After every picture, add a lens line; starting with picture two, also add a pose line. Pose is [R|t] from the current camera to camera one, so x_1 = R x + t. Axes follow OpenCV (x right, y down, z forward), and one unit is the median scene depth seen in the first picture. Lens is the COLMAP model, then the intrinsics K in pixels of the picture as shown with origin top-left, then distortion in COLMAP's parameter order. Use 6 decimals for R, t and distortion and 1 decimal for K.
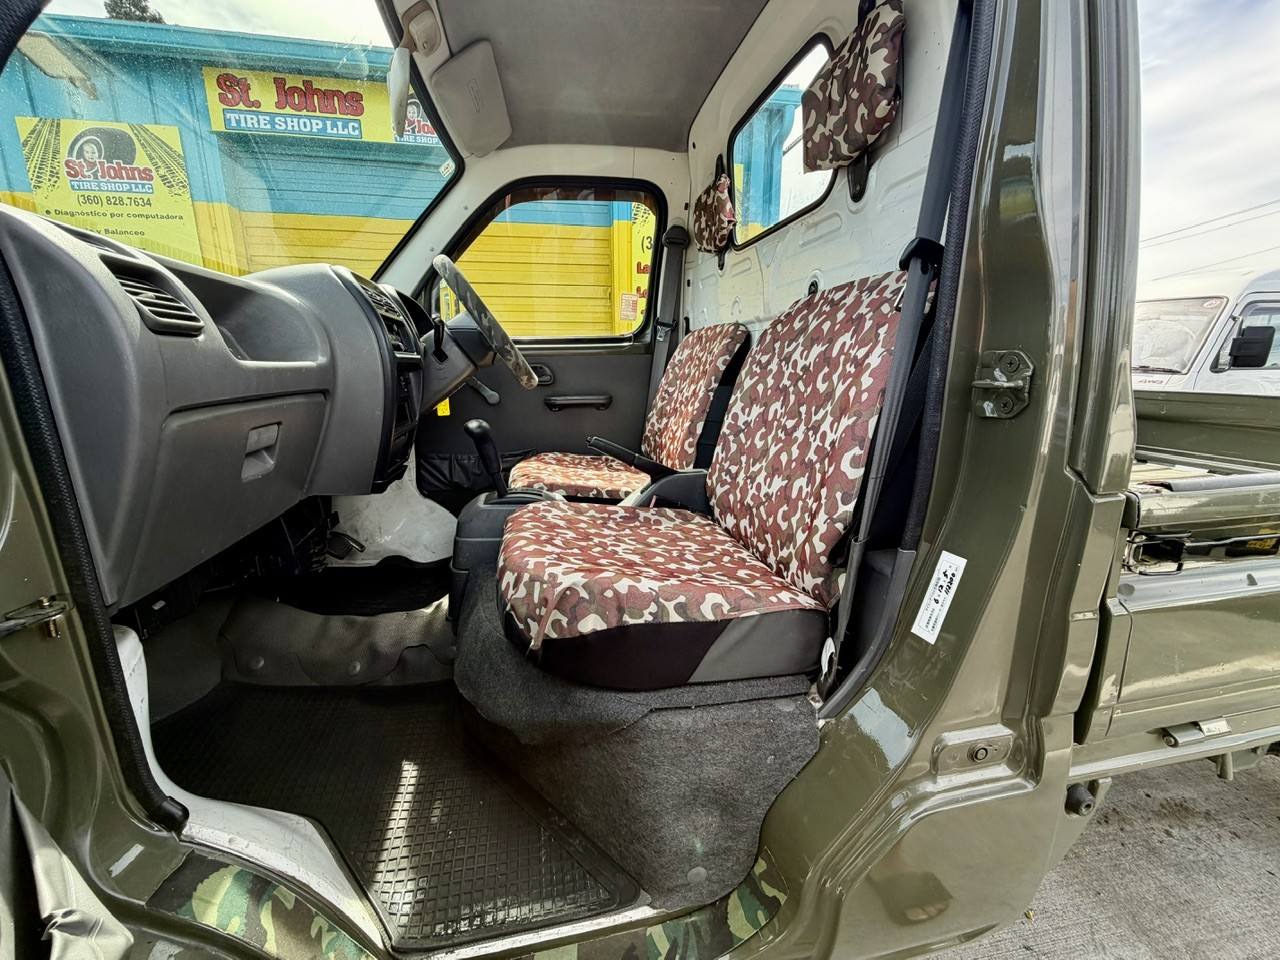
lens RADIAL K [[508.6, 0, 640.0], [0, 508.6, 480.0], [0, 0, 1]] dist [0.000140, 0.000087]
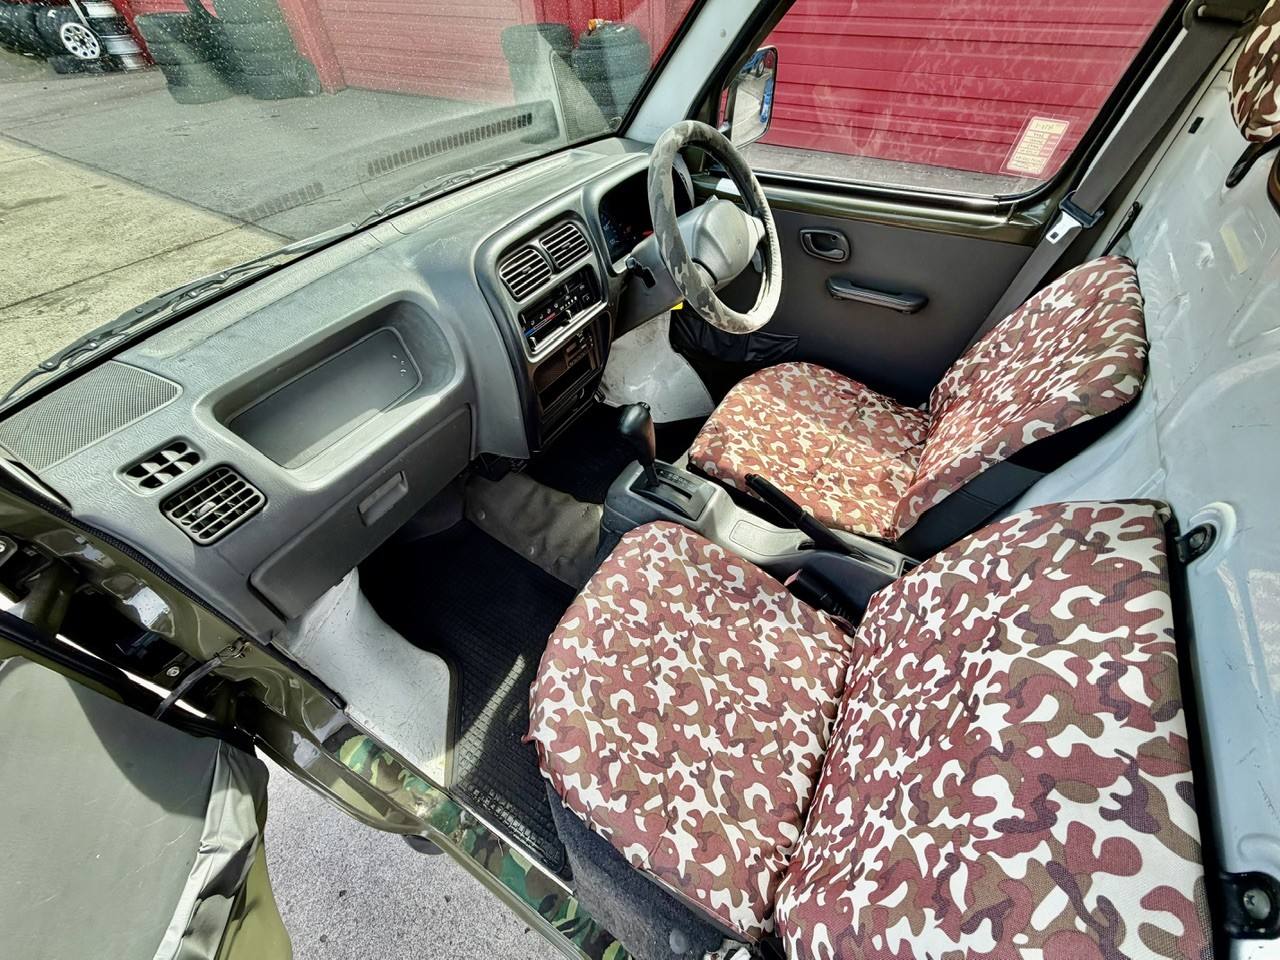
lens RADIAL K [[508.6, 0, 640.0], [0, 508.6, 480.0], [0, 0, 1]] dist [0.000140, 0.000087]
pose [[0.735943, 0.487327, -0.469999, 0.133372], [-0.130621, 0.783351, 0.607700, -0.476120], [0.664323, -0.385841, 0.640157, 0.338202]]
